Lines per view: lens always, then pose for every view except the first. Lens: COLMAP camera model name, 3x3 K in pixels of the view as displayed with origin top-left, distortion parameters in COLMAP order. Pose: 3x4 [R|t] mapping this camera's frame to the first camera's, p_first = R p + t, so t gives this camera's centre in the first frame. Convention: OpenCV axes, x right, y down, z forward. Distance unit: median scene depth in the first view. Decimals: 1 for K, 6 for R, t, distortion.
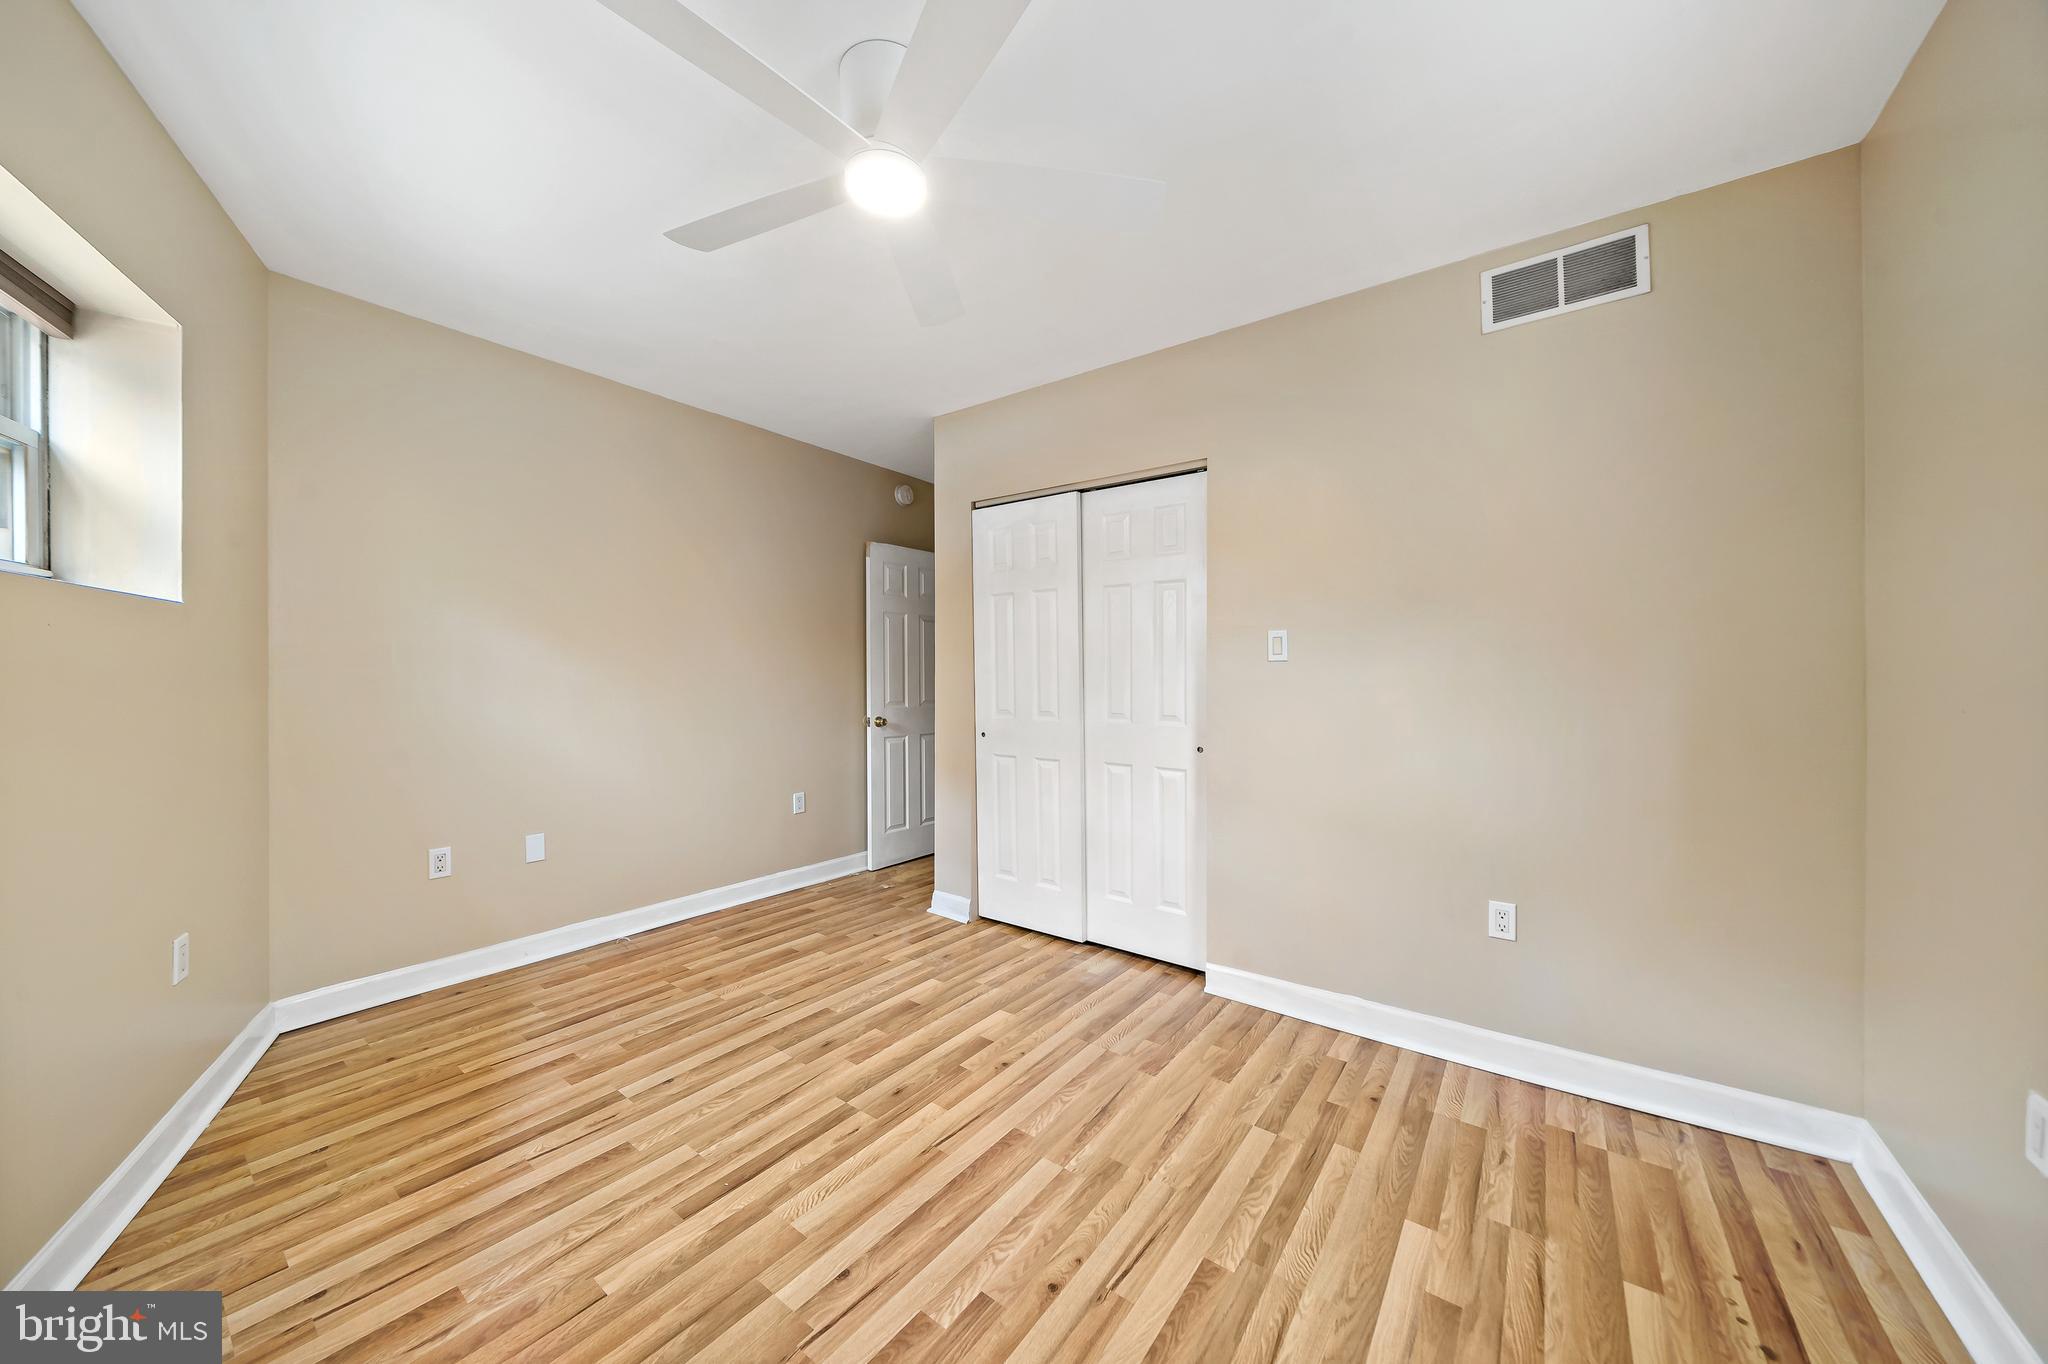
lens RADIAL K [[710.5, 0, 1020.8], [0, 710.5, 672.8], [0, 0, 1]] dist [0.000264, 0.000241]
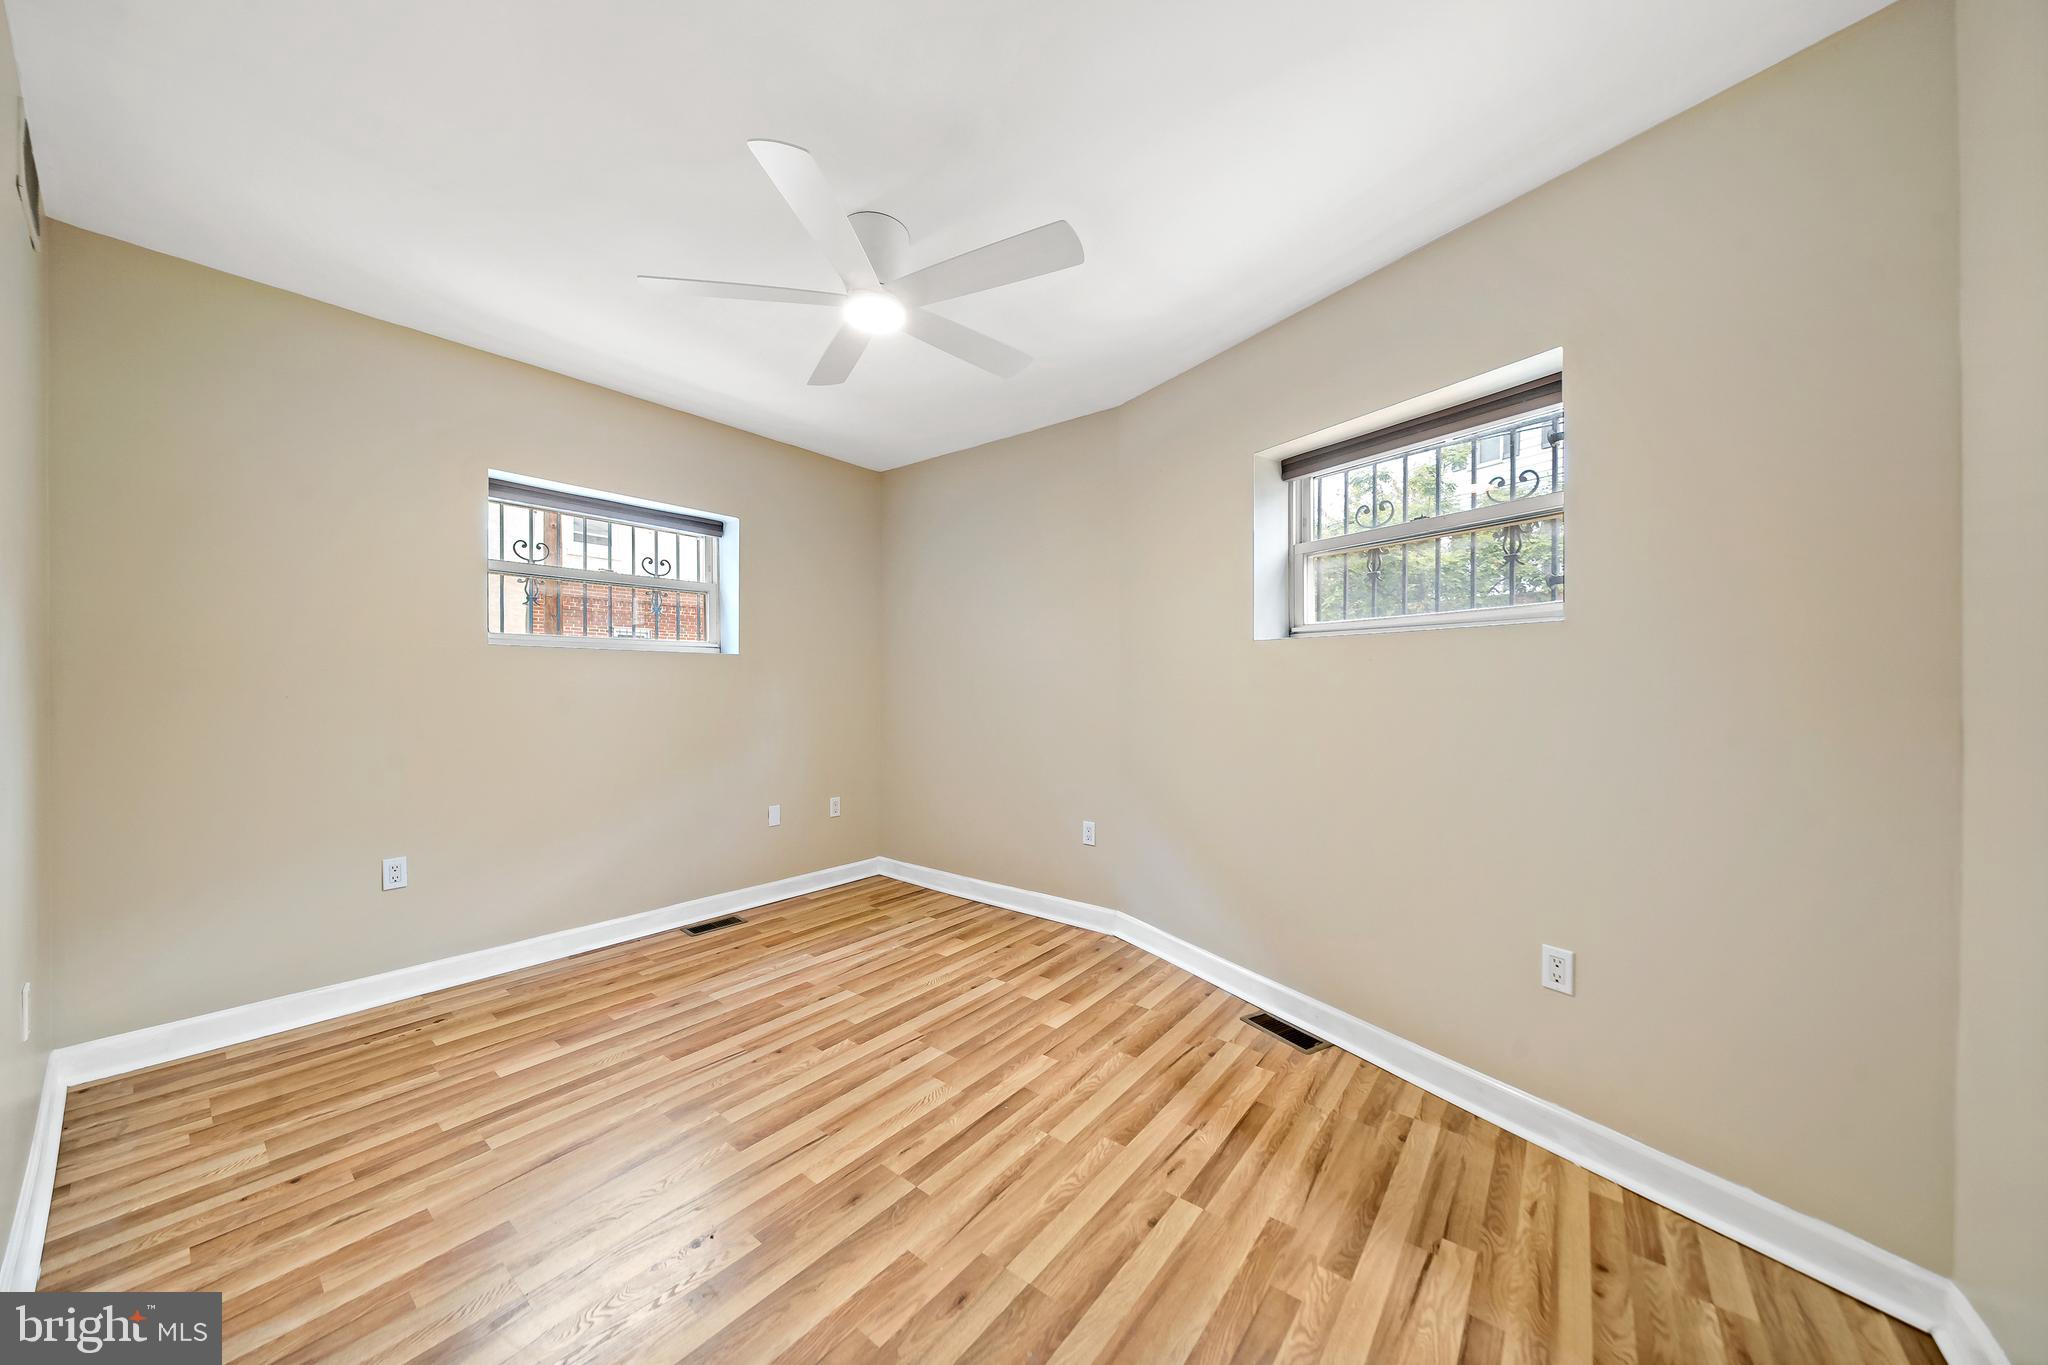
lens RADIAL K [[710.5, 0, 1019.3], [0, 710.5, 687.1], [0, 0, 1]] dist [0.000264, 0.000241]
pose [[-0.999620, -0.011258, 0.025145, -0.434281], [-0.011322, 0.999933, -0.002415, 0.006045], [-0.025116, -0.002698, -0.999681, 2.094494]]
